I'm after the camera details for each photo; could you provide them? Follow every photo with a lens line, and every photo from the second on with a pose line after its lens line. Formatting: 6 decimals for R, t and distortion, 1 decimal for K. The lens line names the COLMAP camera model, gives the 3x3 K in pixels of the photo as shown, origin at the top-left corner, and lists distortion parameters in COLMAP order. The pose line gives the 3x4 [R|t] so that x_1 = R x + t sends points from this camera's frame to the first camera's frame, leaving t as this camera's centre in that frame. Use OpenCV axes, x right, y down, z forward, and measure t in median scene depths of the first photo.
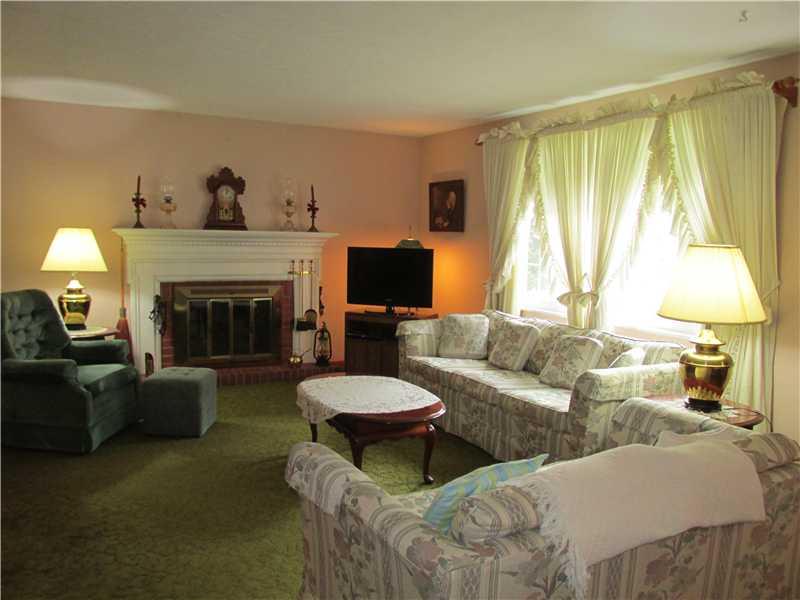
lens RADIAL K [[663.2, 0, 400.0], [0, 663.2, 300.0], [0, 0, 1]] dist [-0.030912, -0.004467]
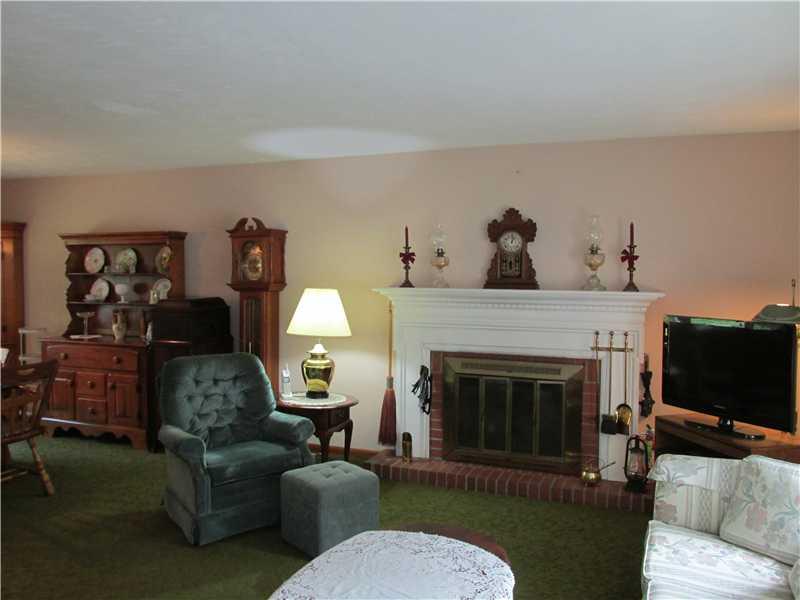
lens RADIAL K [[675.7, 0, 400.0], [0, 675.7, 300.0], [0, 0, 1]] dist [-0.018115, -0.013476]
pose [[0.643083, 0.017005, -0.765608, 0.264915], [-0.066758, 0.997192, -0.033926, -0.057983], [0.762881, 0.072927, 0.642412, 0.401327]]
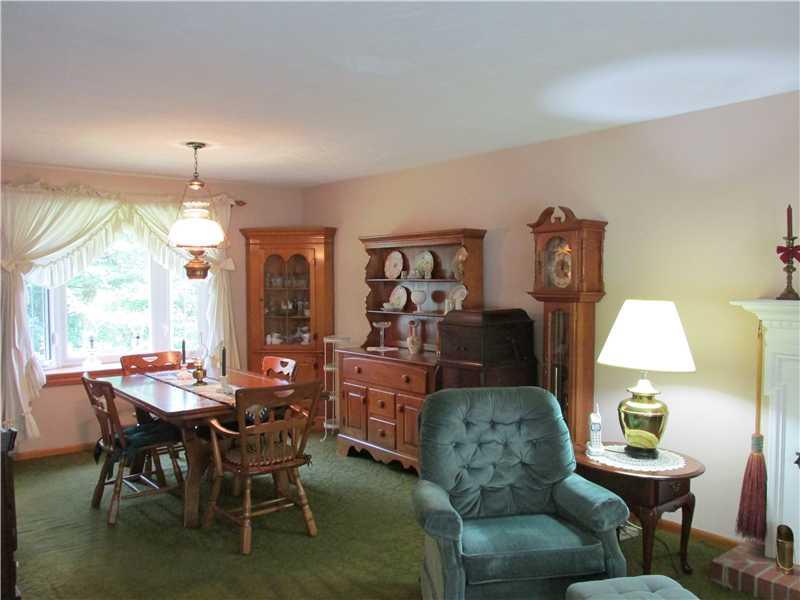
lens RADIAL K [[675.7, 0, 400.0], [0, 675.7, 300.0], [0, 0, 1]] dist [-0.018115, -0.013476]
pose [[0.188901, 0.015650, -0.981871, 0.095481], [-0.089826, 0.995957, -0.001407, -0.073746], [0.977879, 0.088463, 0.189543, 0.539771]]
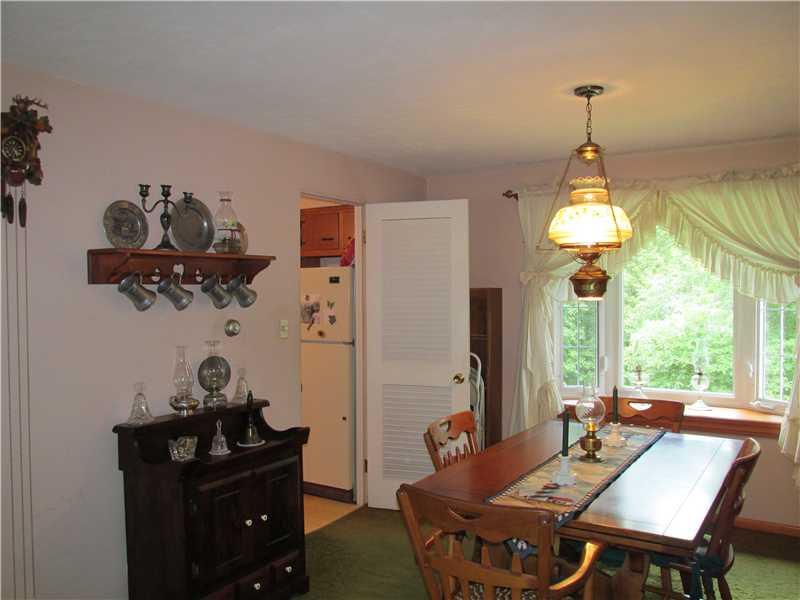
lens RADIAL K [[663.2, 0, 400.0], [0, 663.2, 300.0], [0, 0, 1]] dist [-0.030912, -0.004467]
pose [[-0.854157, -0.004517, -0.519995, -0.336603], [-0.063151, 0.993462, 0.095103, -0.114207], [0.516166, 0.114072, -0.848858, 0.805364]]
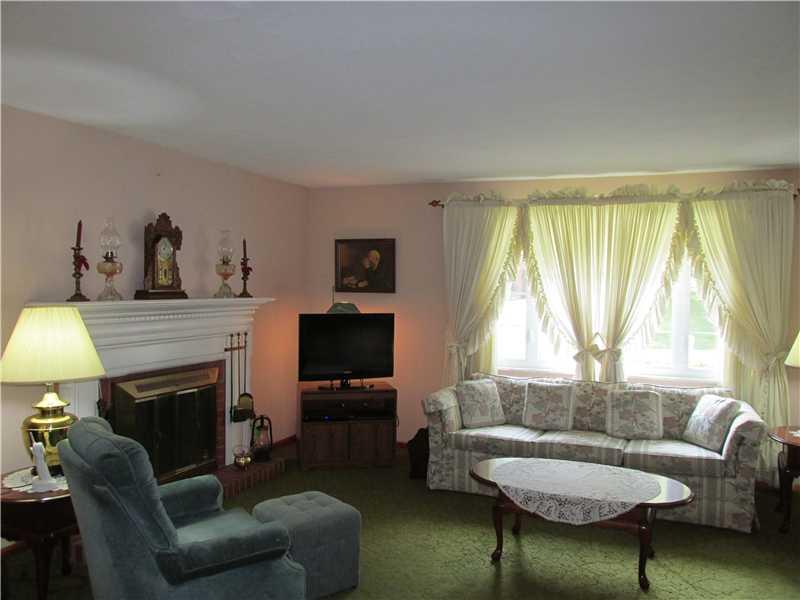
lens RADIAL K [[663.2, 0, 400.0], [0, 663.2, 300.0], [0, 0, 1]] dist [-0.030912, -0.004467]
pose [[0.764788, -0.029185, 0.643621, -0.542997], [0.067843, 0.997068, -0.035403, -0.061829], [-0.640701, 0.070741, 0.764525, 0.282199]]
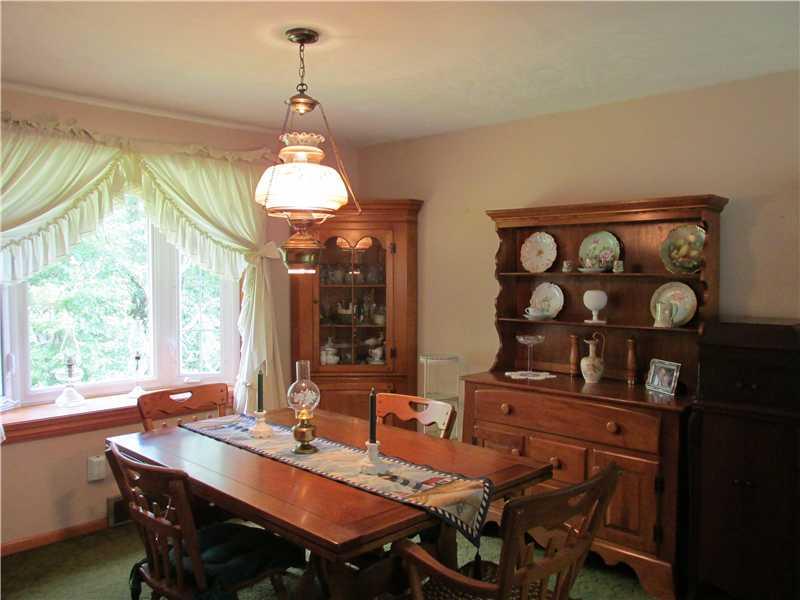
lens RADIAL K [[663.2, 0, 400.0], [0, 663.2, 300.0], [0, 0, 1]] dist [-0.030912, -0.004467]
pose [[0.313471, 0.022180, -0.949339, -0.276288], [-0.090421, 0.995882, -0.006590, -0.060704], [0.945283, 0.087906, 0.314186, 0.380365]]
